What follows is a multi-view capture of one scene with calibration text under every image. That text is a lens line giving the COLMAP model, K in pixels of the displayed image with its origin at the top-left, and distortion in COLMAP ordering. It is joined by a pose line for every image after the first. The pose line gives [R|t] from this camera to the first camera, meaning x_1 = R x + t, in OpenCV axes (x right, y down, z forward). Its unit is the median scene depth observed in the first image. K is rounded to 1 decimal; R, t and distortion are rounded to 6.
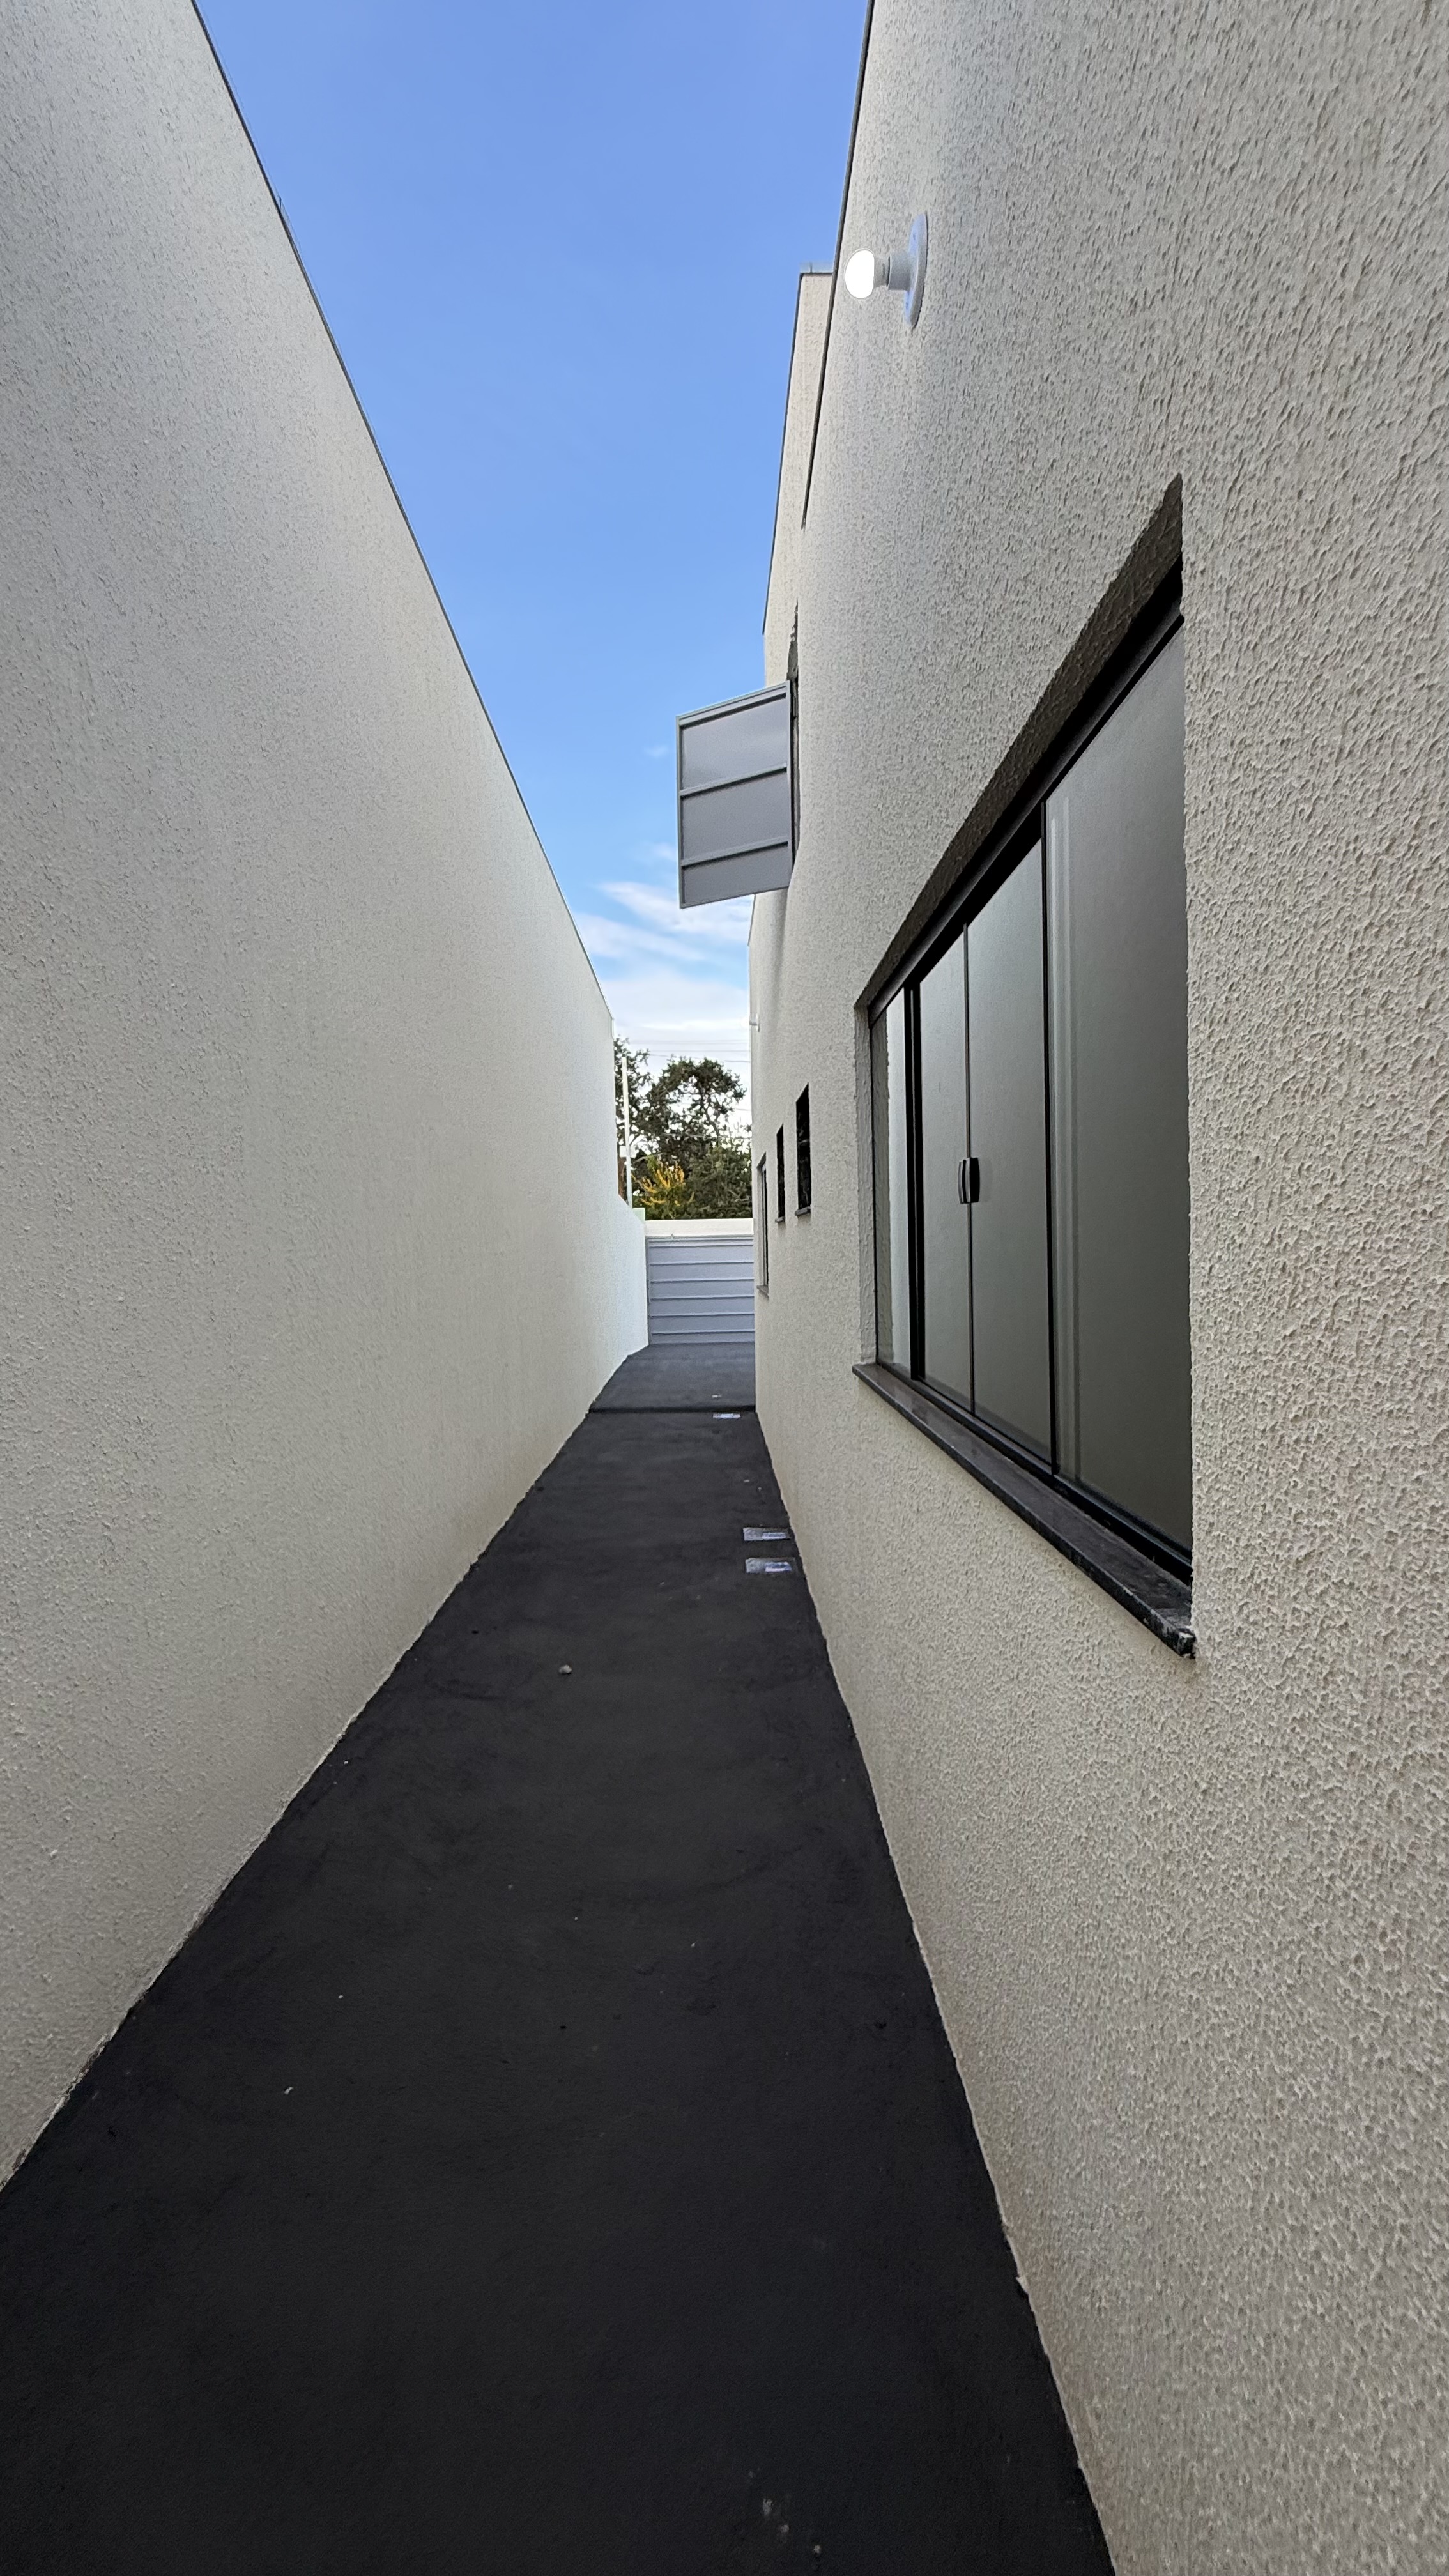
lens RADIAL K [[1035.1, 0, 724.2], [0, 1035.1, 1285.3], [0, 0, 1]] dist [-0.001456, 0.000016]
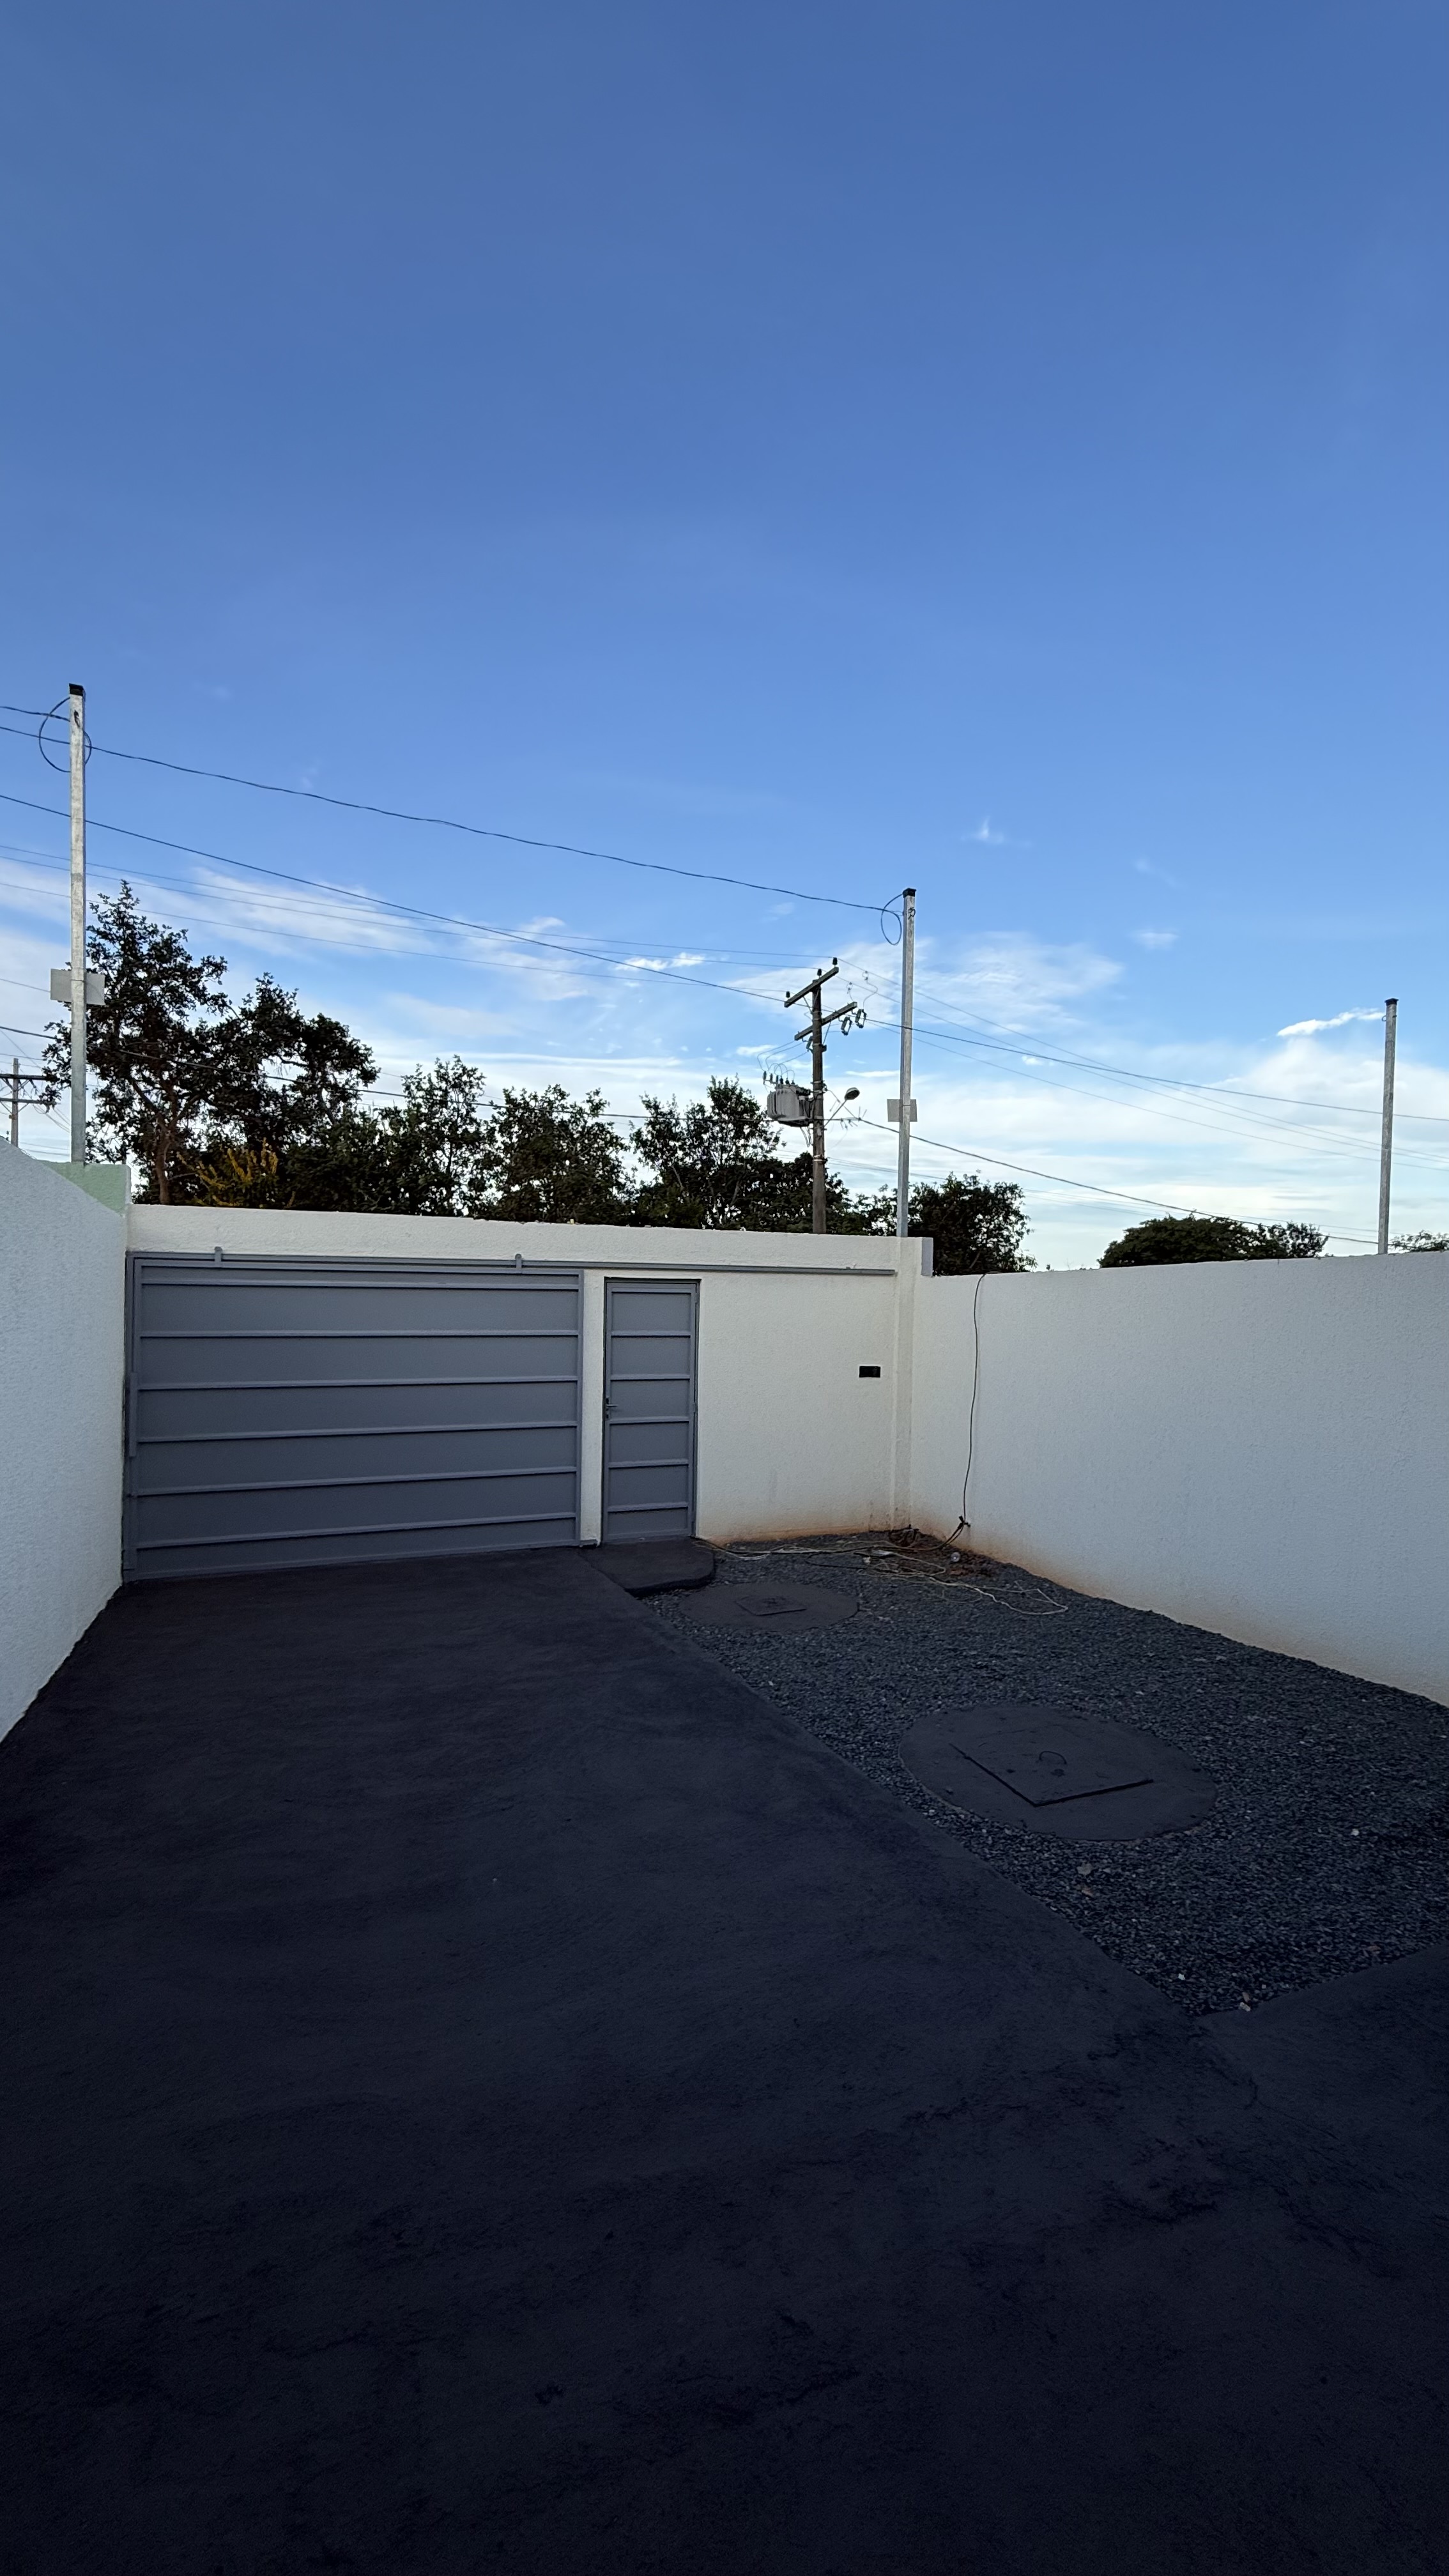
lens RADIAL K [[1035.1, 0, 712.8], [0, 1035.1, 1298.8], [0, 0, 1]] dist [-0.001456, 0.000016]
pose [[0.936324, 0.037323, 0.349148, -0.007370], [-0.025973, 0.998973, -0.037133, -0.010313], [-0.350176, 0.025700, 0.936331, 0.265507]]
